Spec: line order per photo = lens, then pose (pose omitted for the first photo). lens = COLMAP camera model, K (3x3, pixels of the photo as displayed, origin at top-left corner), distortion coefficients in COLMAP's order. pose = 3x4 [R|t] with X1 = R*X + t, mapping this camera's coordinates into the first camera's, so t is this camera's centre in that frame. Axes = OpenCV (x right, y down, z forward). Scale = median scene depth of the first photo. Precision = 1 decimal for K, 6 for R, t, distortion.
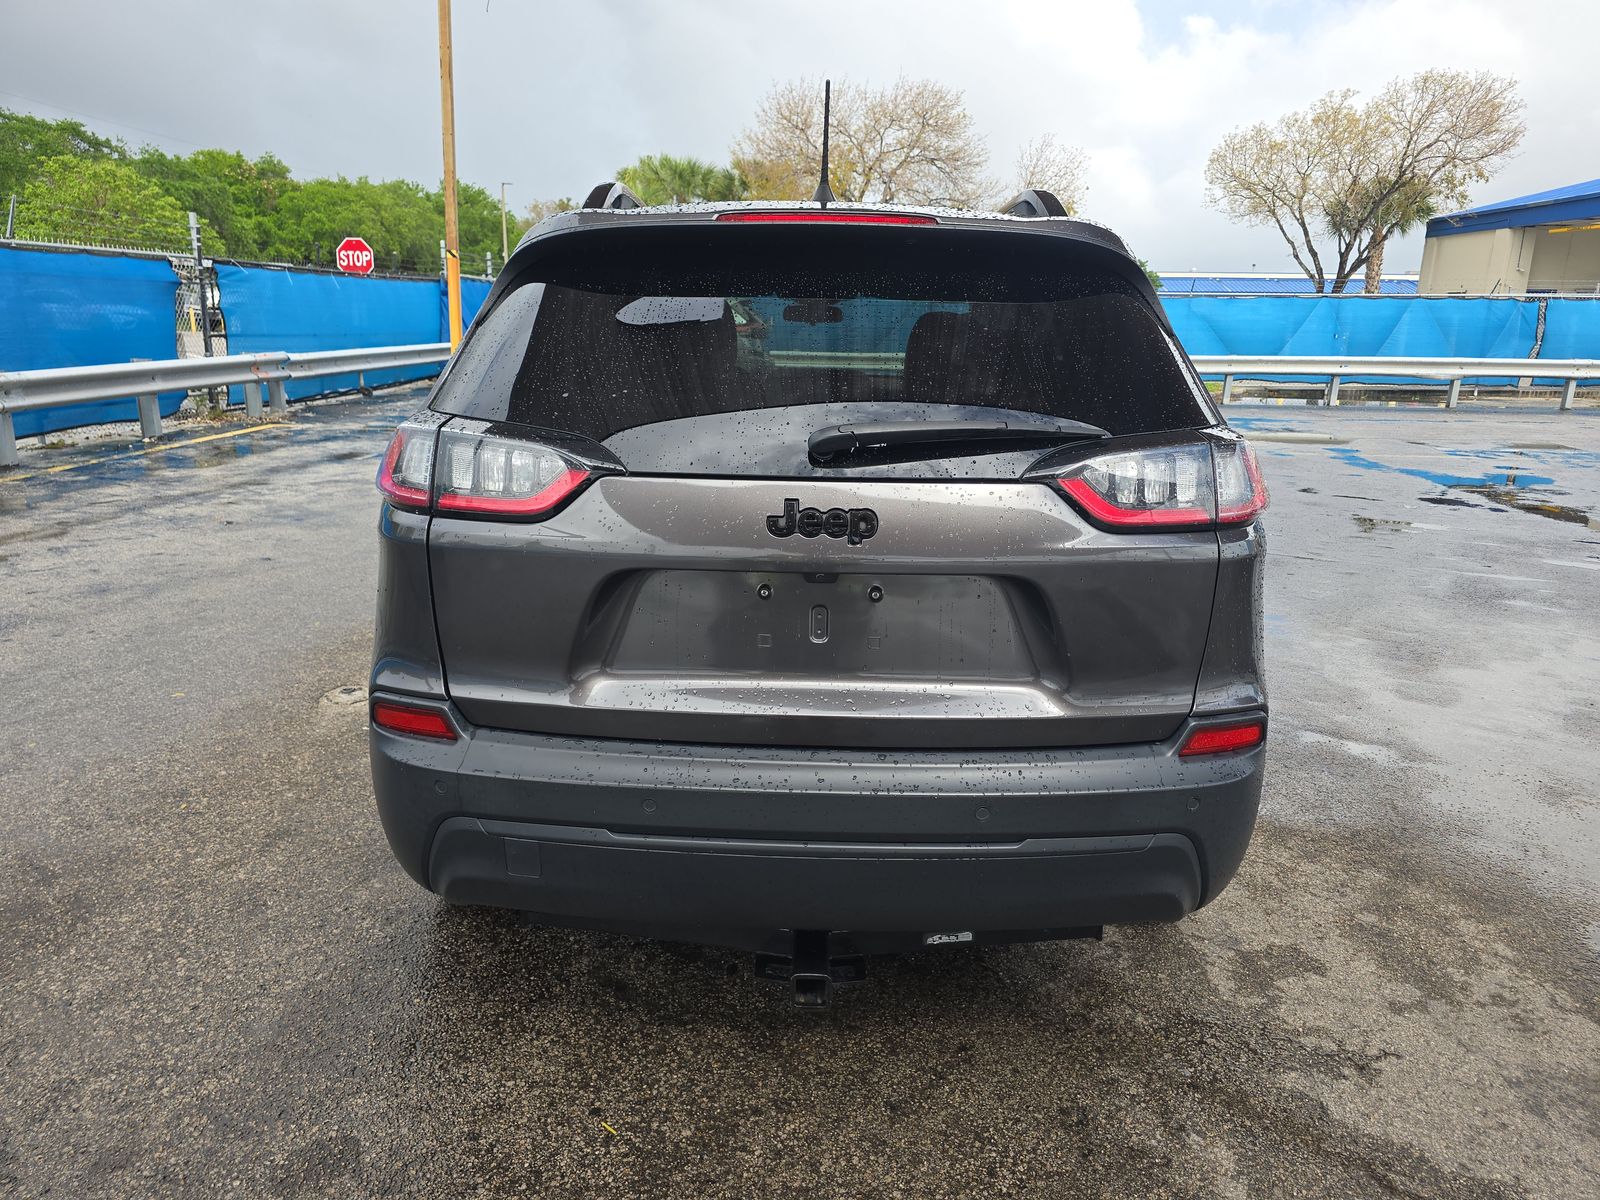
lens RADIAL K [[1071.6, 0, 793.5], [0, 1071.6, 599.6], [0, 0, 1]] dist [0.046918, -0.044622]
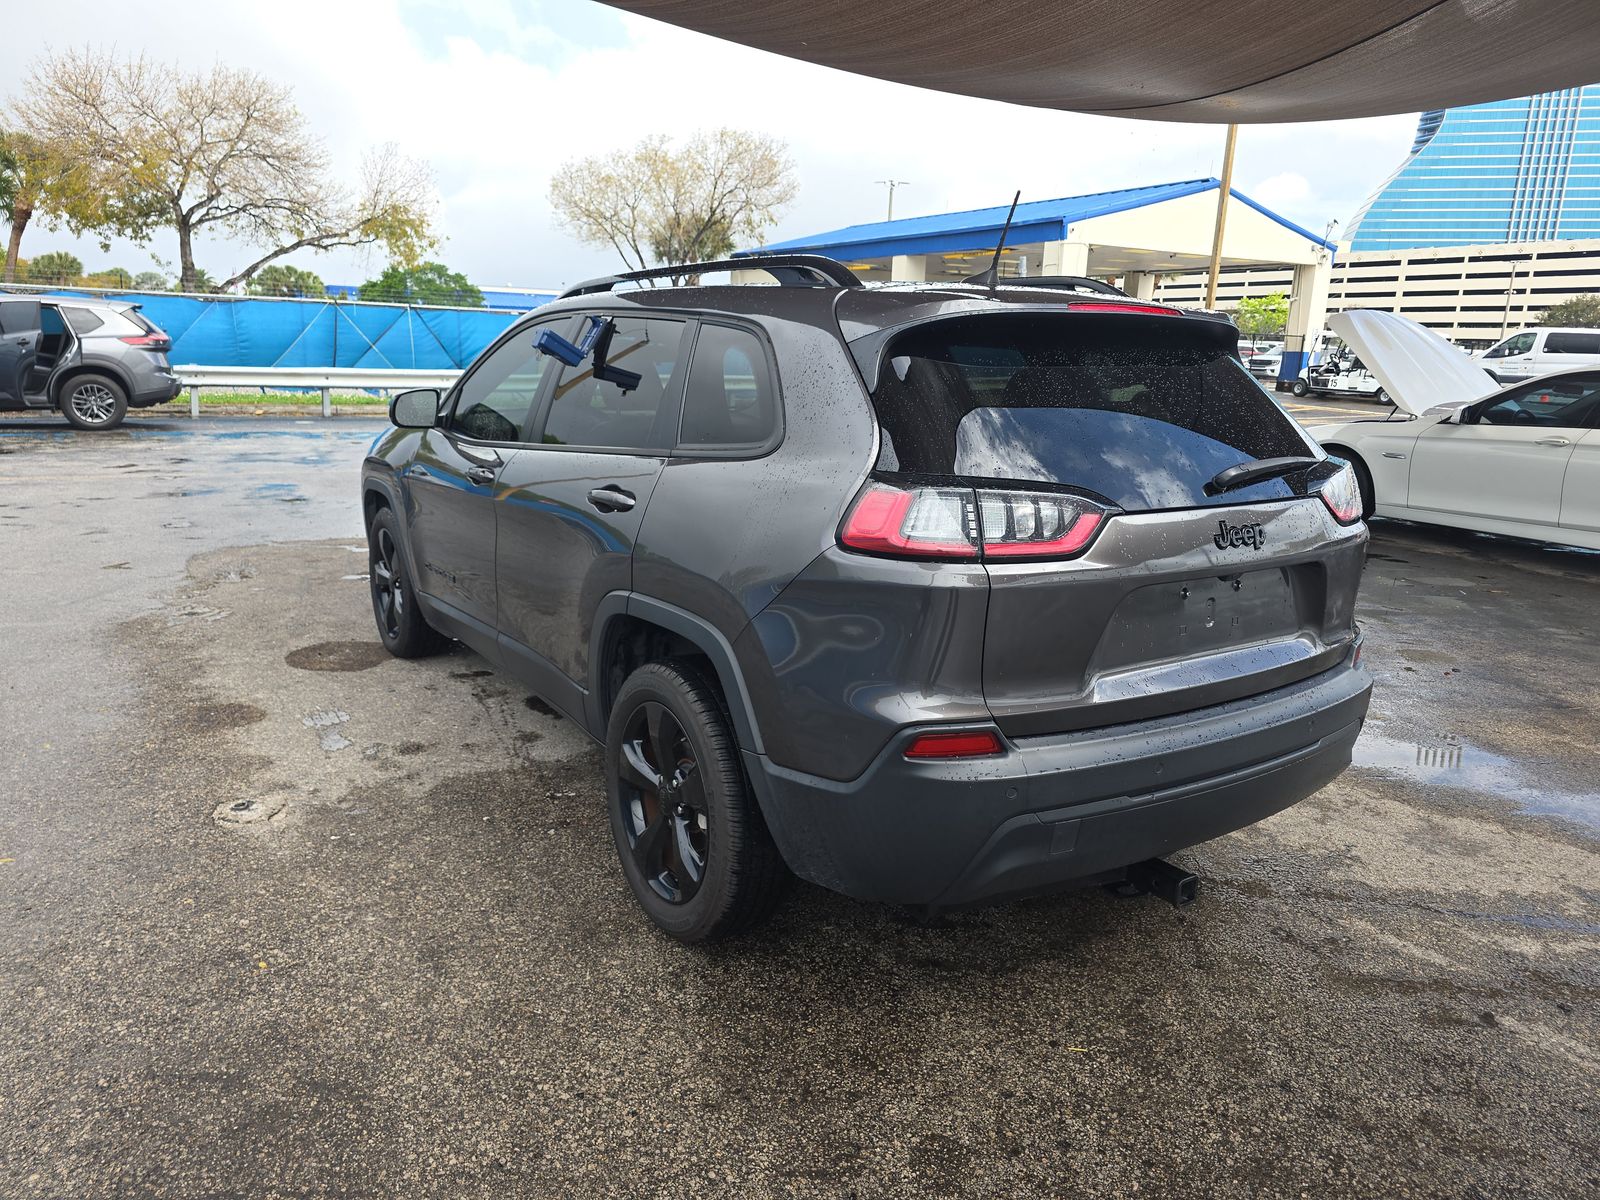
lens RADIAL K [[1071.6, 0, 793.5], [0, 1071.6, 599.6], [0, 0, 1]] dist [0.046918, -0.044622]
pose [[0.828583, -0.122604, 0.546276, -0.506537], [0.128160, 0.991355, 0.028106, -0.043499], [-0.545000, 0.046722, 0.837134, 0.063737]]
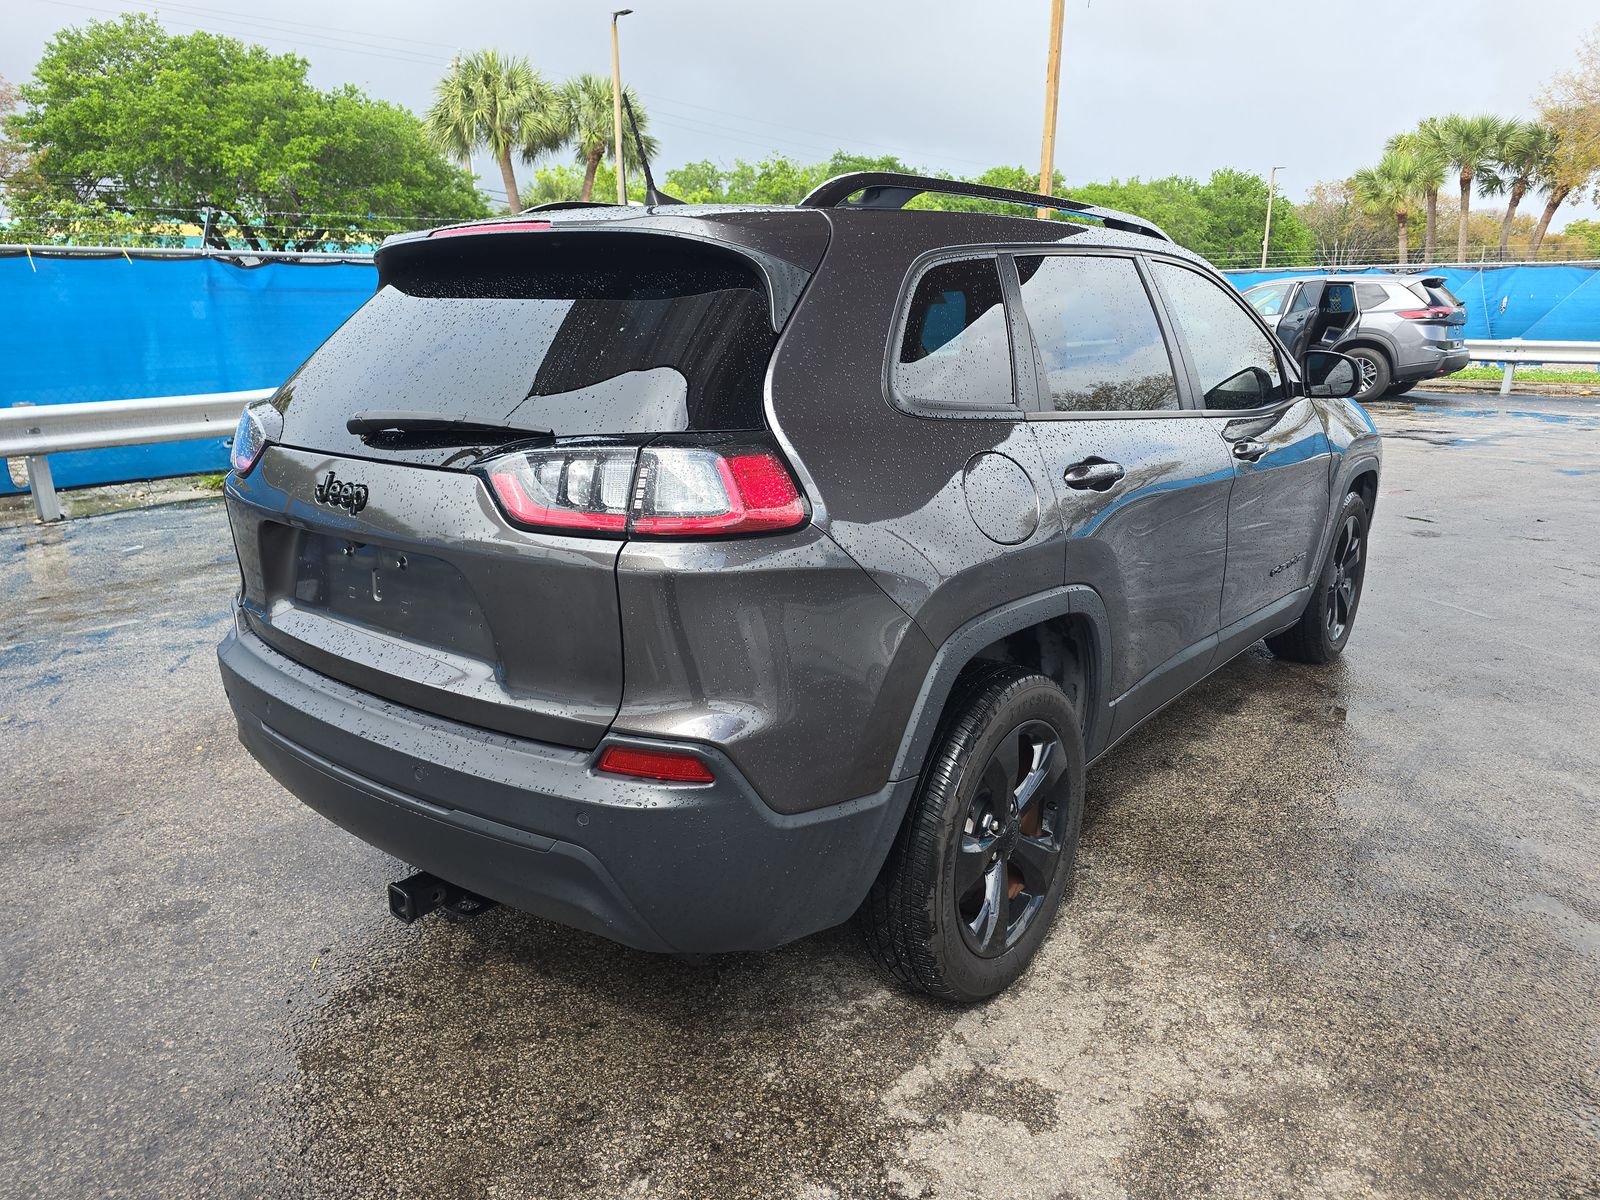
lens RADIAL K [[1071.6, 0, 793.5], [0, 1071.6, 599.6], [0, 0, 1]] dist [0.046918, -0.044622]
pose [[0.787596, 0.135298, -0.601154, 0.475264], [-0.133106, 0.989919, 0.048408, -0.033660], [0.601643, 0.041892, 0.797666, 0.150263]]
